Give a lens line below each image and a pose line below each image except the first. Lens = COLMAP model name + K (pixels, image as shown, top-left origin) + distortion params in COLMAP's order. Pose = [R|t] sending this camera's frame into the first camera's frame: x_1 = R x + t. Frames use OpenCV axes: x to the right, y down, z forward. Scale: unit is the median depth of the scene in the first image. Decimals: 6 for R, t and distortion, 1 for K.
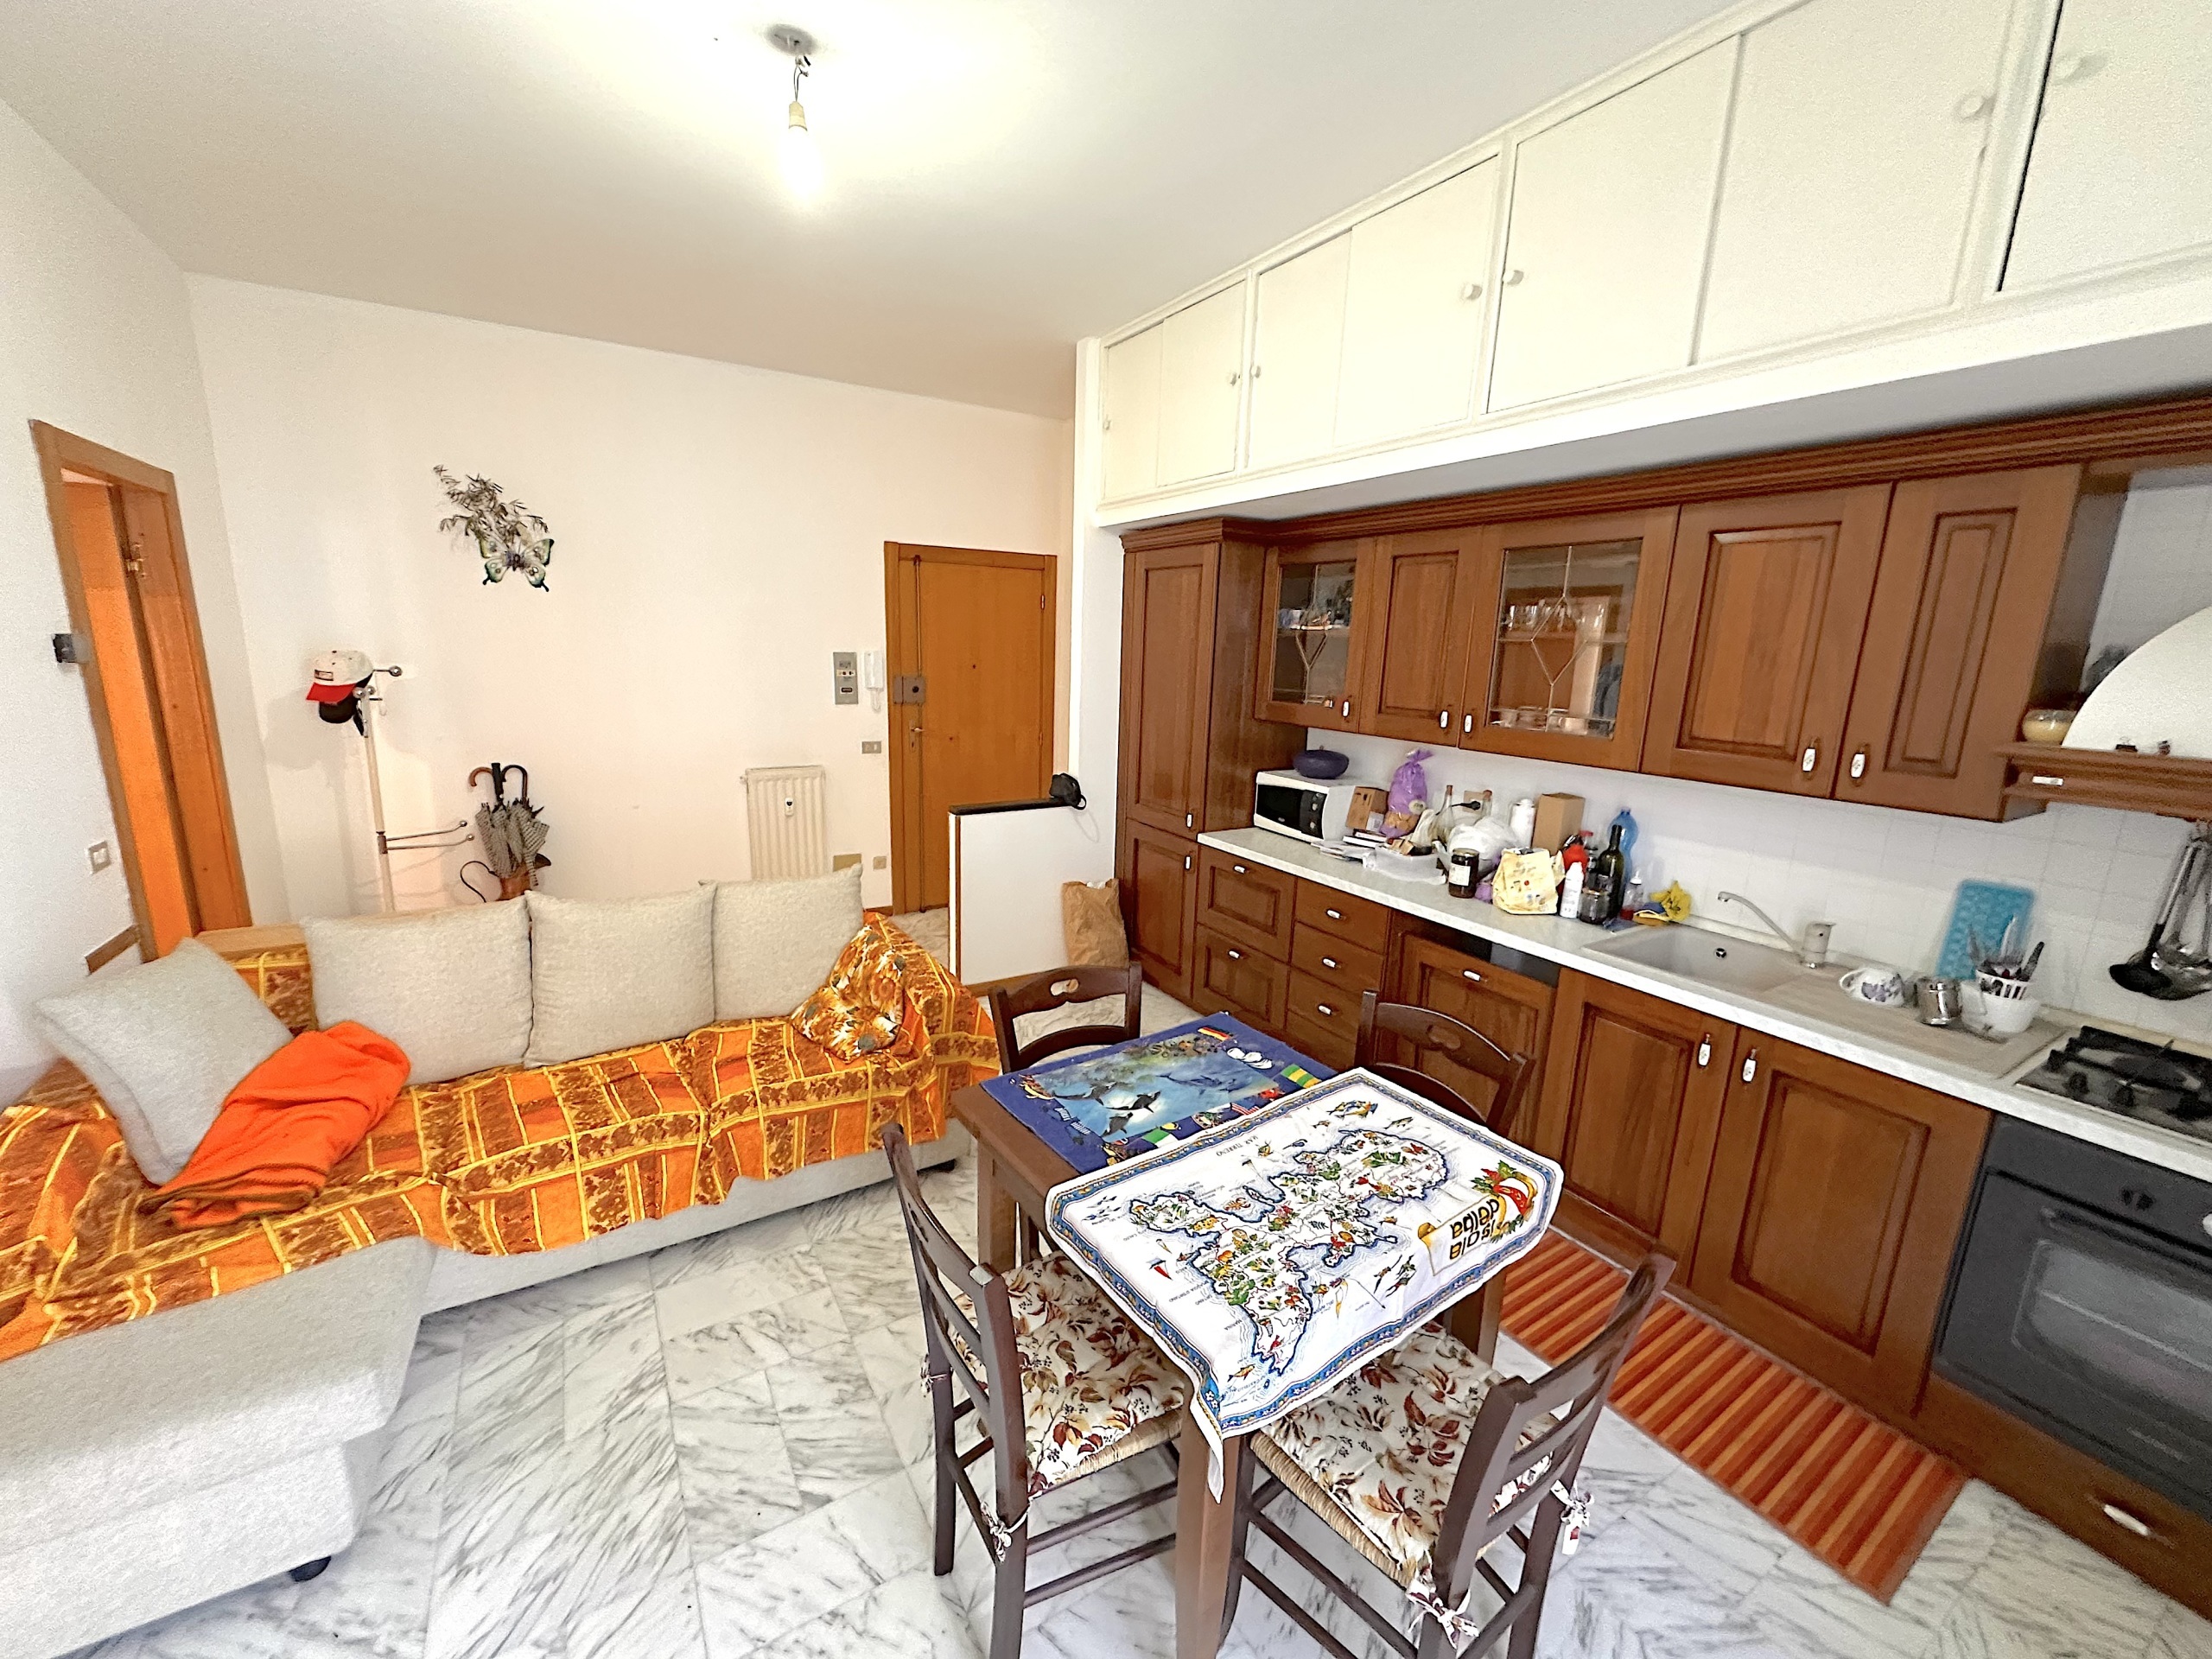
lens RADIAL K [[896.8, 0, 1106.0], [0, 896.8, 829.5], [0, 0, 1]] dist [-0.000647, -0.000200]
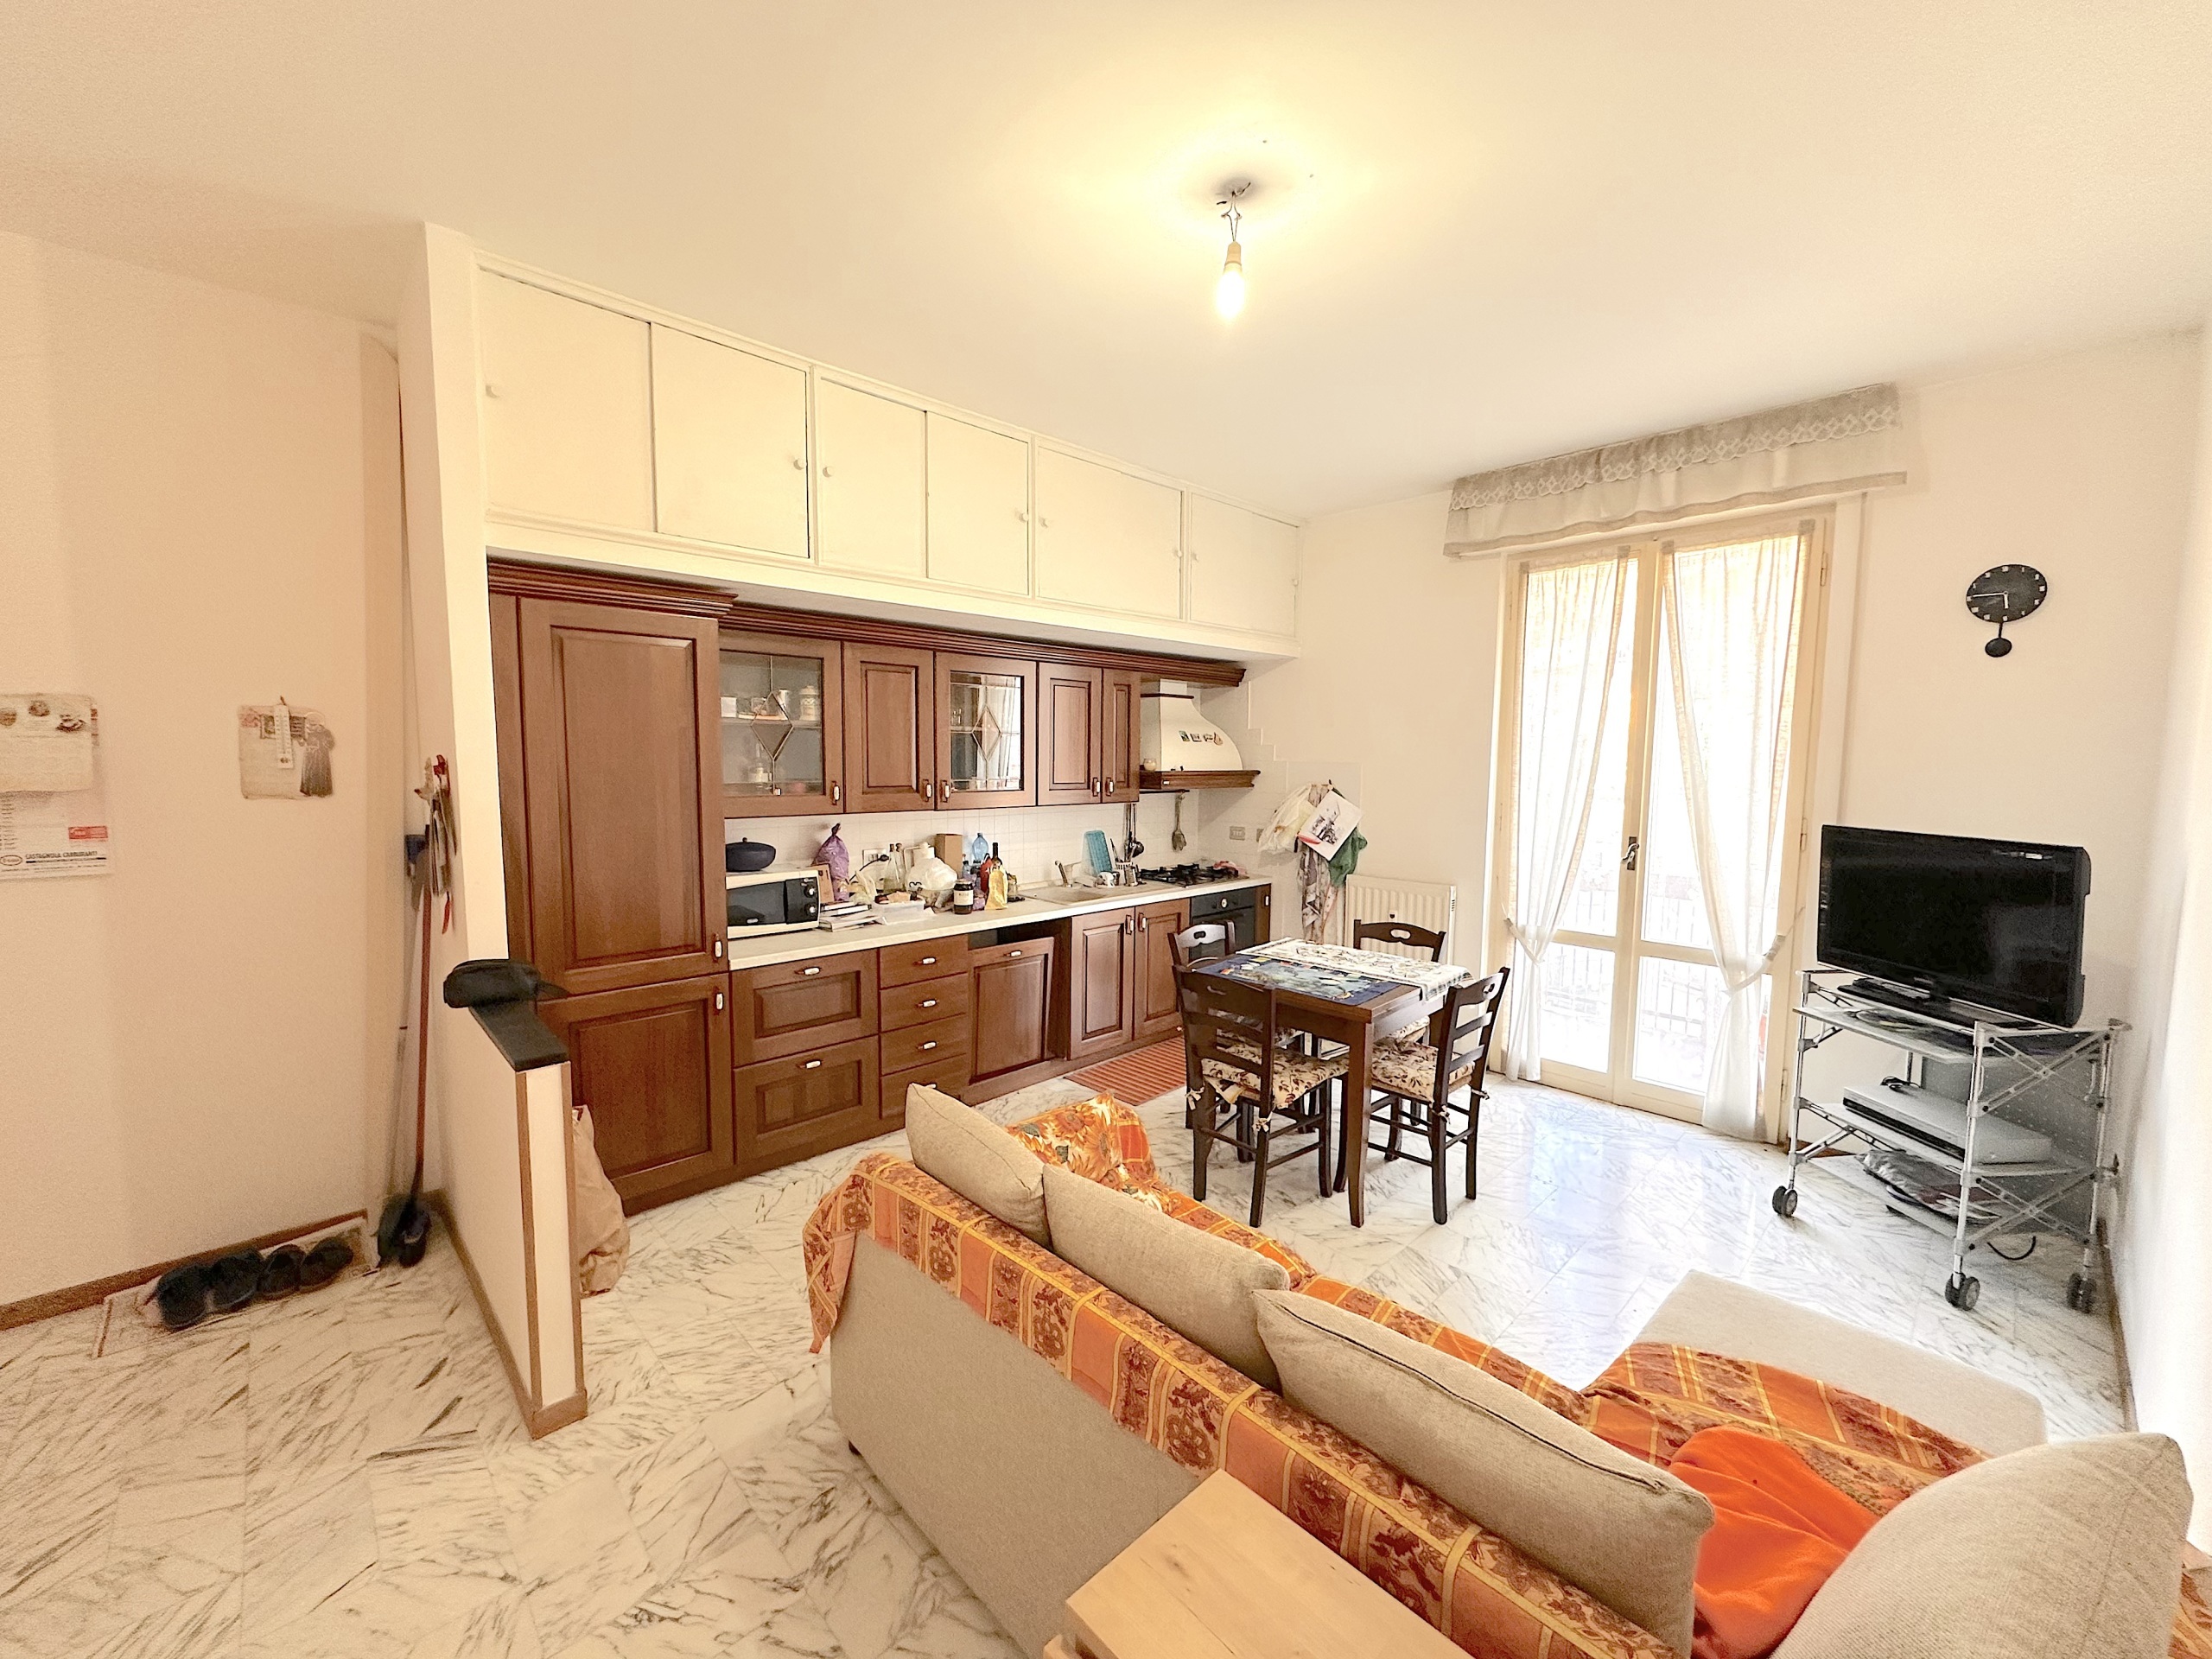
lens RADIAL K [[874.1, 0, 1099.8], [0, 874.1, 825.3], [0, 0, 1]] dist [-0.001394, -0.000519]
pose [[-0.212345, -0.104350, 0.971607, -1.576699], [0.192156, 0.970411, 0.146217, -0.359015], [-0.958116, 0.217748, -0.186010, 1.694955]]
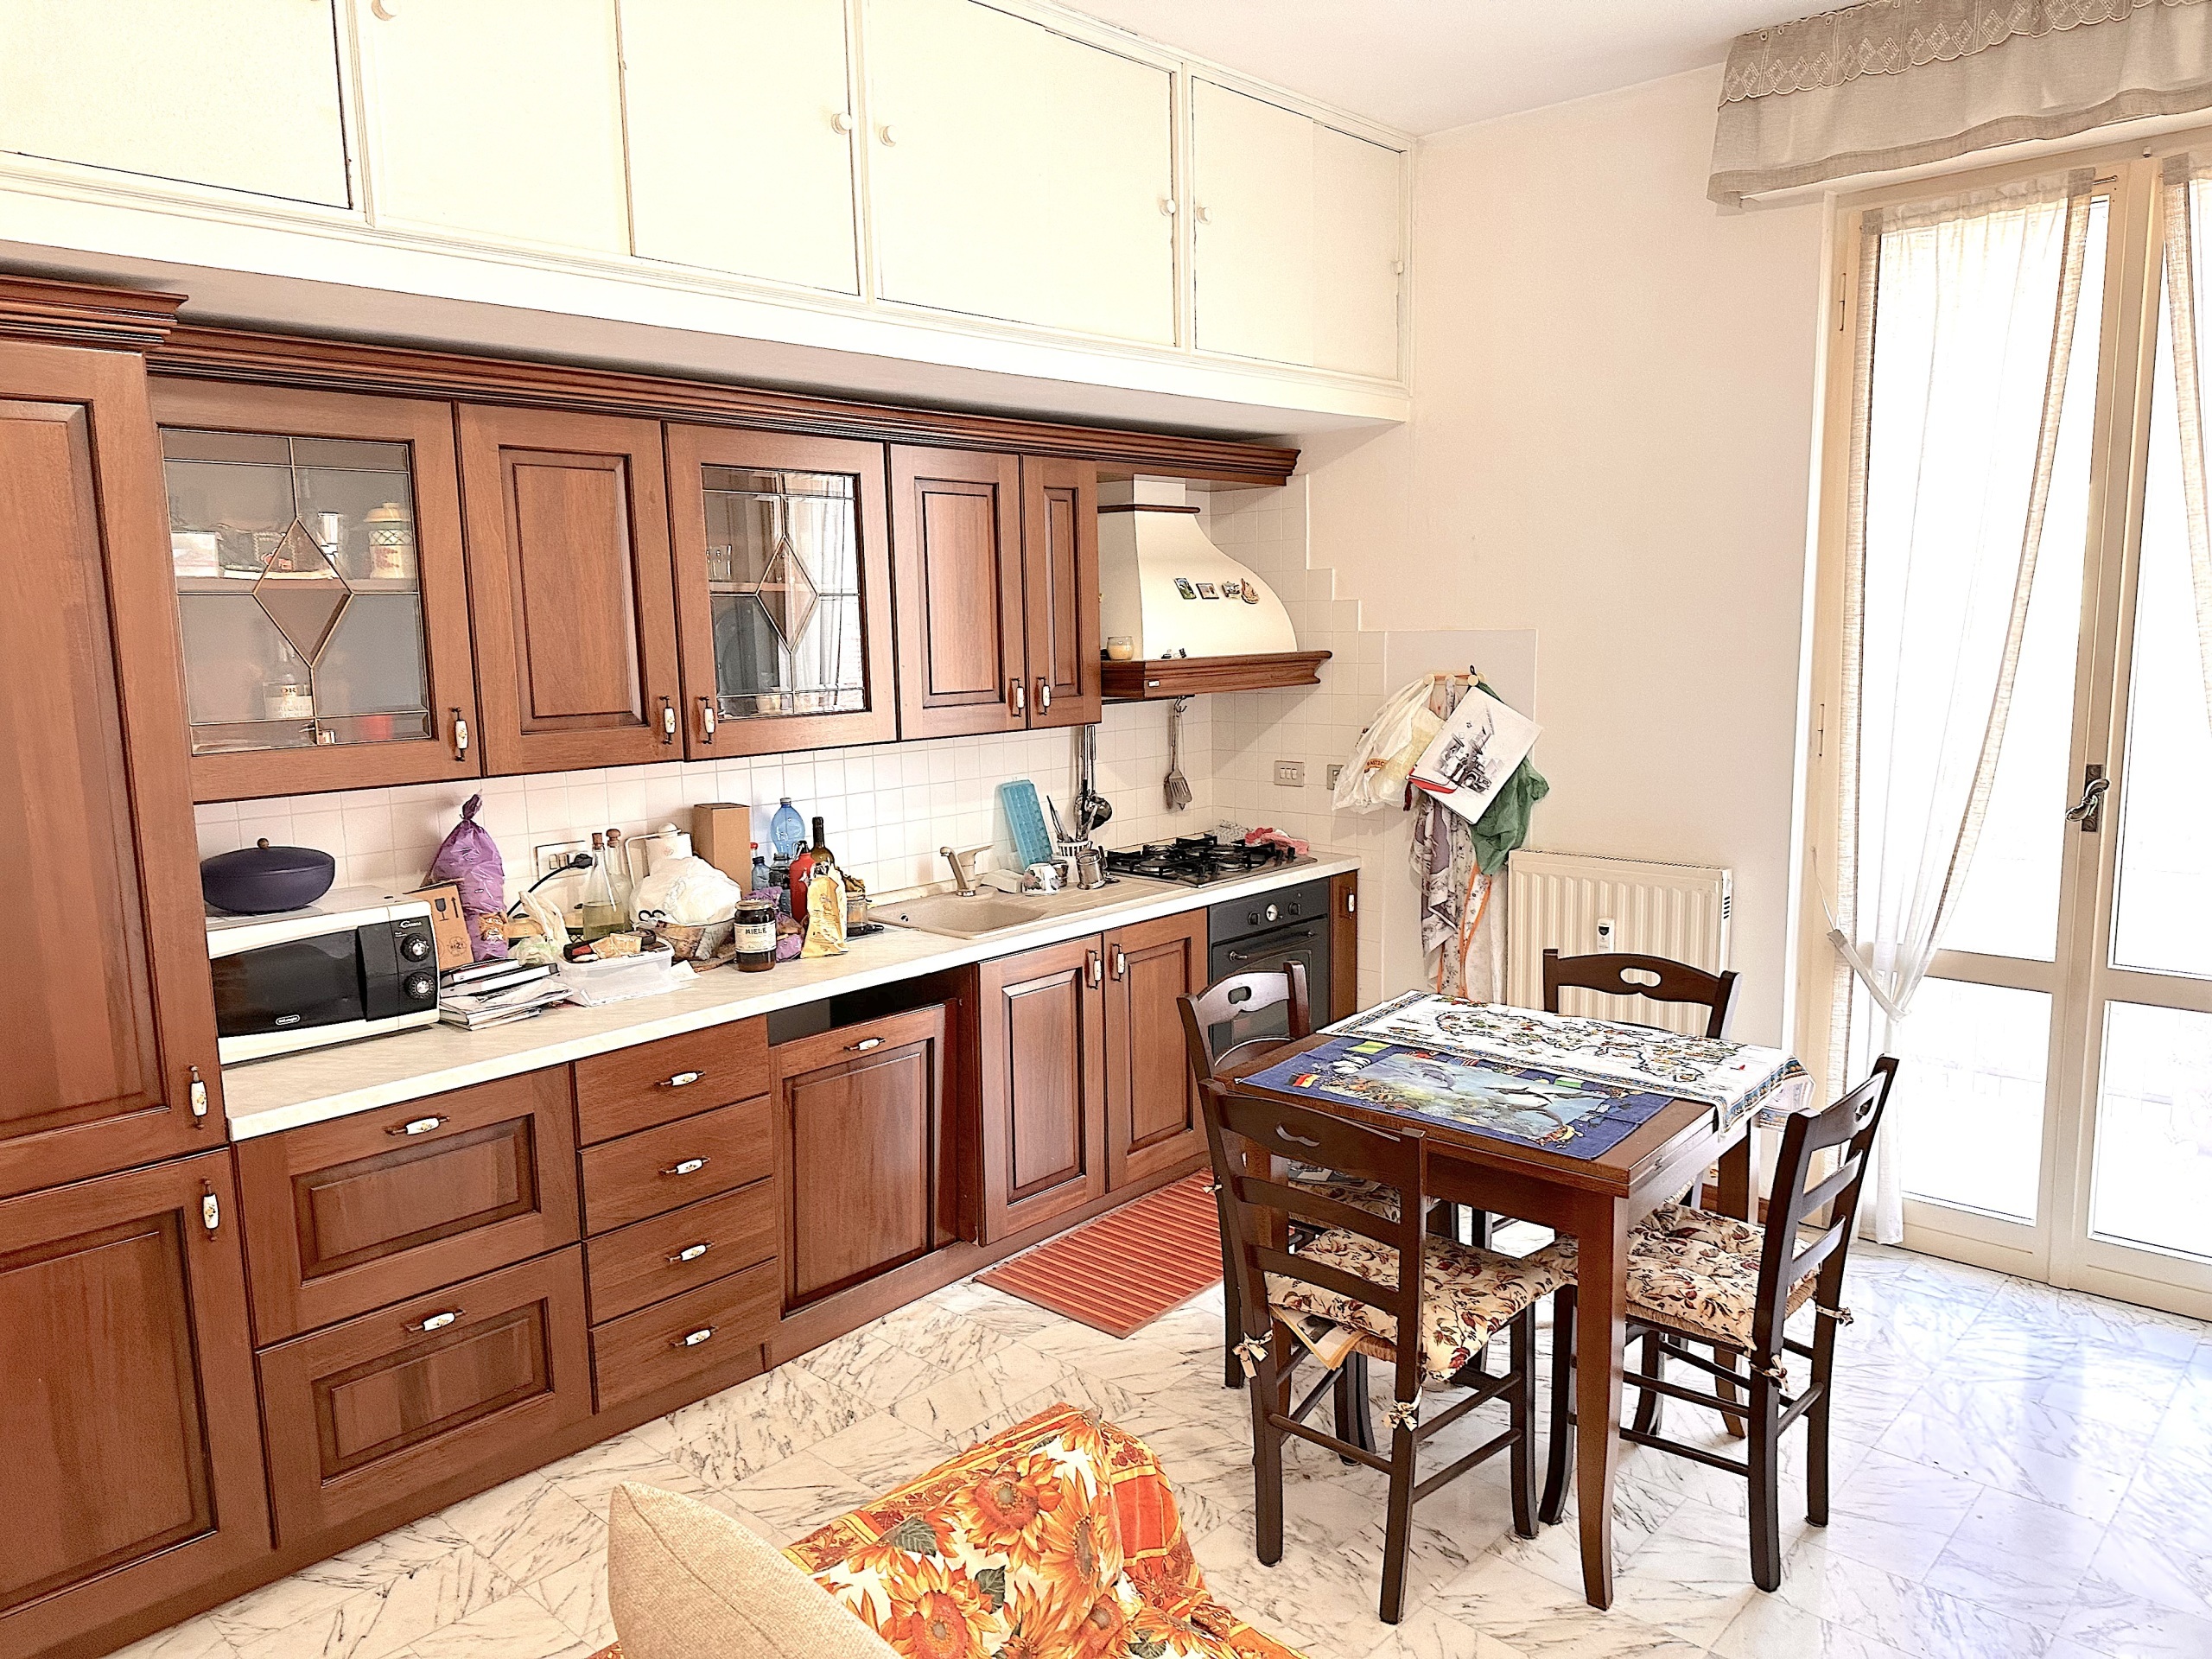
lens RADIAL K [[1520.5, 0, 1099.2], [0, 1520.5, 841.4], [0, 0, 1]] dist [0.084195, -0.095804]
pose [[-0.271899, -0.160067, 0.948920, -1.250981], [0.215763, 0.950825, 0.222212, -0.364603], [-0.937826, 0.265161, -0.223992, 1.645146]]
